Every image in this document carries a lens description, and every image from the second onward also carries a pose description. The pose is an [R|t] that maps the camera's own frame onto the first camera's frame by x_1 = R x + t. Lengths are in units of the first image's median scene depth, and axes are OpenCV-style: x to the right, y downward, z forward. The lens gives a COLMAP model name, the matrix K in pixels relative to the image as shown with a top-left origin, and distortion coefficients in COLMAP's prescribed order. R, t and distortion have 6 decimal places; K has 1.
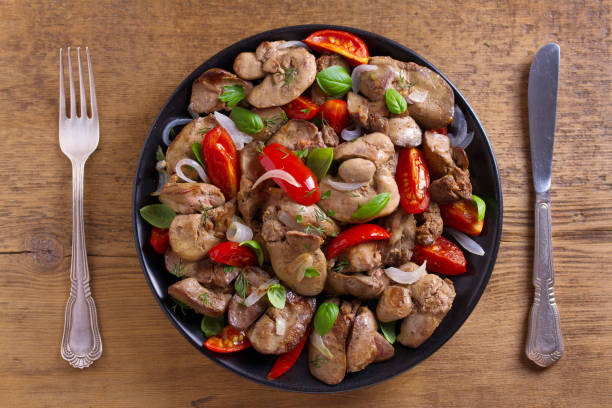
lens RADIAL K [[1878.3, 0, 306.0], [0, 1878.3, 204.0], [0, 0, 1]] dist [0.106980, -0.436508]
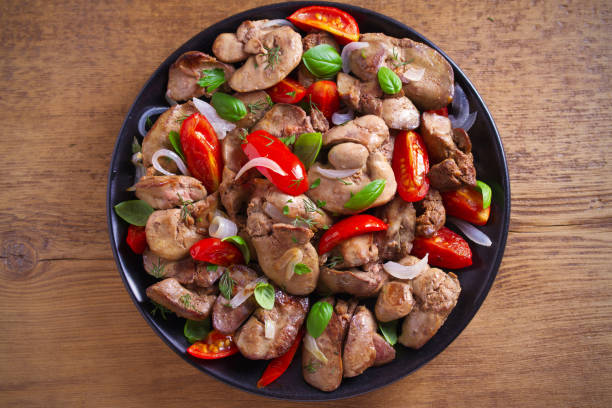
lens RADIAL K [[1878.3, 0, 306.0], [0, 1878.3, 204.0], [0, 0, 1]] dist [0.106980, -0.436508]
pose [[0.998713, -0.027988, -0.042299, 0.044216], [0.026576, 0.999083, -0.033577, 0.035324], [0.043200, 0.032409, 0.998541, 0.084497]]
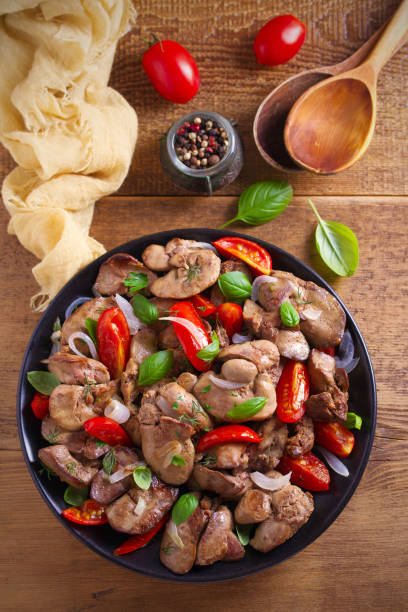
lens RADIAL K [[1878.3, 0, 204.0], [0, 1878.3, 306.0], [0, 0, 1]] dist [0.106980, -0.436508]
pose [[0.982678, 0.173882, -0.064104, 0.067247], [-0.181186, 0.974112, -0.135196, 0.089478], [0.038937, 0.144469, 0.988743, -0.026086]]
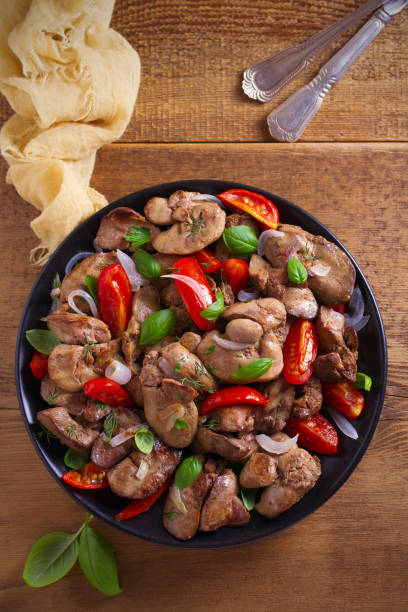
lens RADIAL K [[1878.3, 0, 204.0], [0, 1878.3, 306.0], [0, 0, 1]] dist [0.106980, -0.436508]
pose [[0.981270, 0.176839, -0.076399, 0.079003], [-0.181538, 0.981573, -0.059646, 0.032028], [0.064443, 0.072398, 0.995292, 0.007121]]
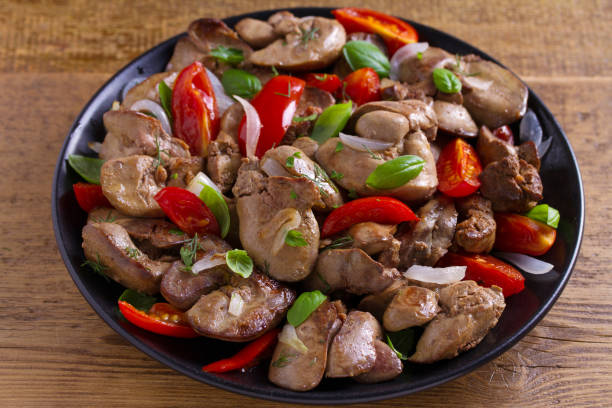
lens RADIAL K [[1878.3, 0, 306.0], [0, 1878.3, 204.0], [0, 0, 1]] dist [0.106980, -0.436508]
pose [[0.988195, 0.122333, -0.092229, 0.066896], [-0.153204, 0.790566, -0.592903, 0.422832], [0.000381, 0.600034, 0.799975, 0.447497]]
